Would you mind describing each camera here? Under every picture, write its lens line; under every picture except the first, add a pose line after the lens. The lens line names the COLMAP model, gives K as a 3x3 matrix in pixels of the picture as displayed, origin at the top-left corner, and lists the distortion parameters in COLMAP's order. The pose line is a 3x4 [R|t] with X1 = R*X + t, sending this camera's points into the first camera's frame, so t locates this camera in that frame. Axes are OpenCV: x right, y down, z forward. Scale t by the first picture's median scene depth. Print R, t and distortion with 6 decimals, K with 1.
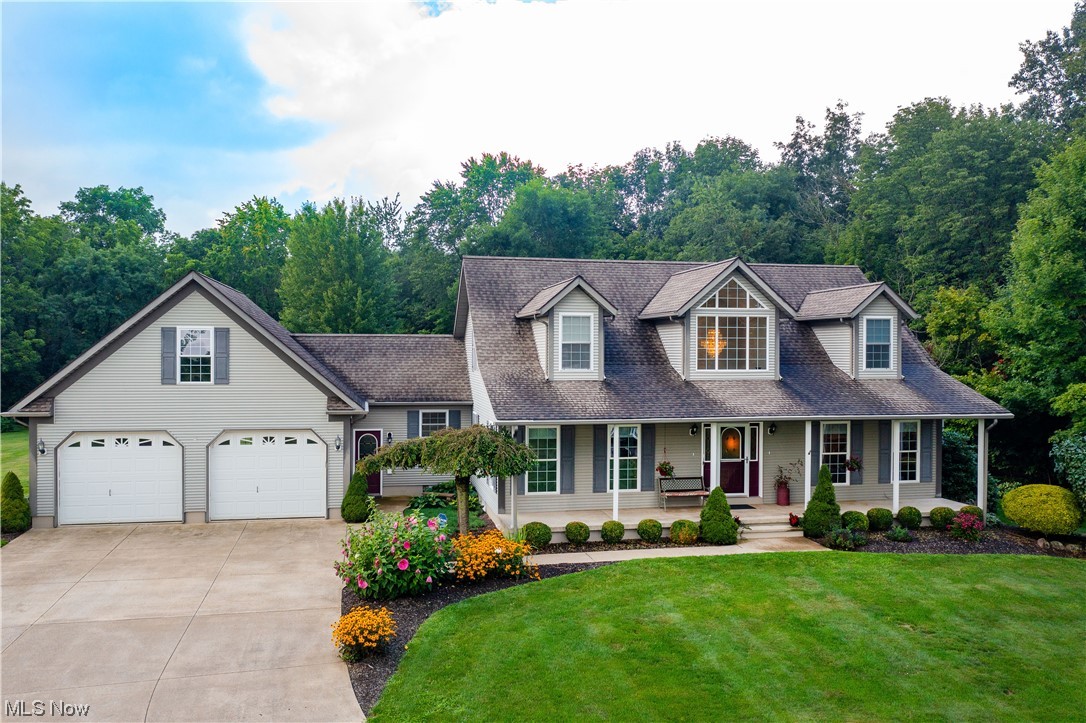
lens RADIAL K [[872.1, 0, 536.9], [0, 872.1, 363.1], [0, 0, 1]] dist [0.001444, -0.001248]
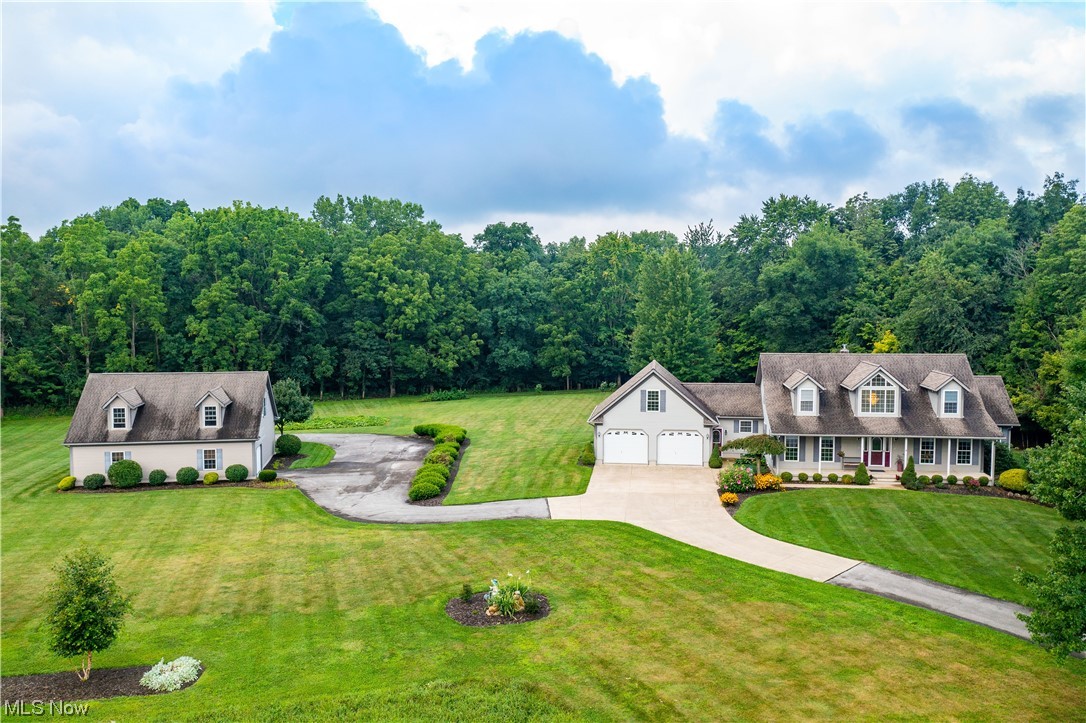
lens RADIAL K [[869.2, 0, 543.0], [0, 869.2, 361.5], [0, 0, 1]] dist [0.009266, 0.003318]
pose [[0.945418, 0.015749, -0.325480, 0.132310], [0.002395, 0.998469, 0.055270, -0.258968], [0.325852, -0.053033, 0.943932, -1.480186]]
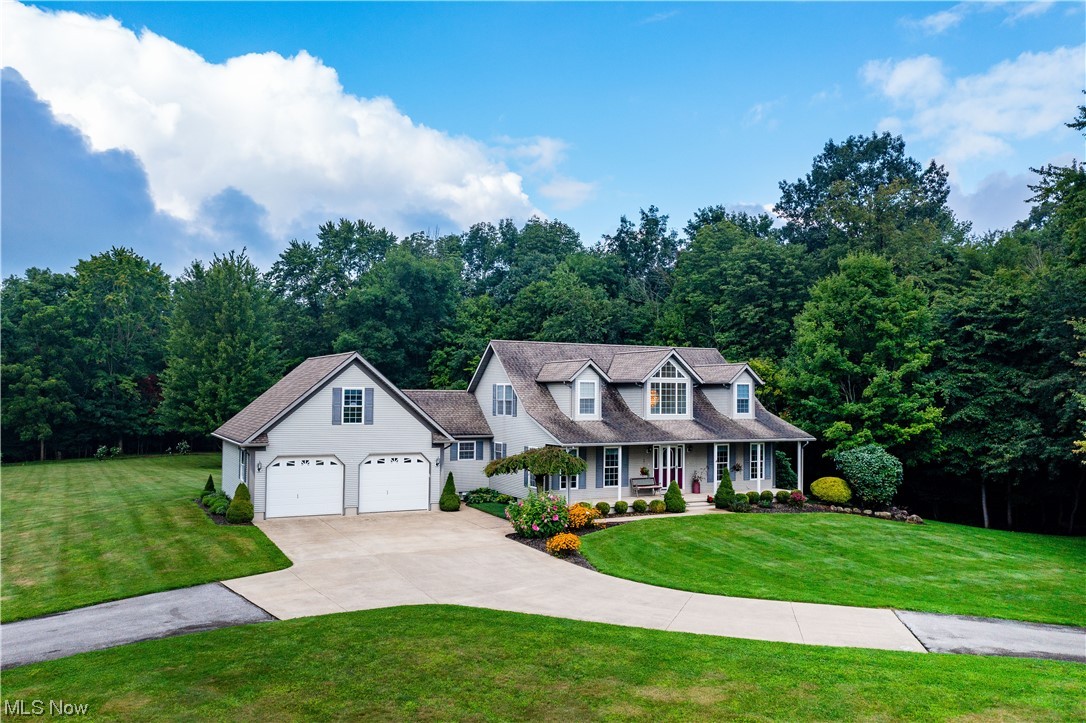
lens RADIAL K [[869.2, 0, 543.0], [0, 869.2, 361.5], [0, 0, 1]] dist [0.009266, 0.003318]
pose [[0.960691, 0.014264, 0.277252, -0.480309], [-0.000557, 0.998776, -0.049455, -0.010666], [-0.277618, 0.047357, 0.959523, -0.560056]]
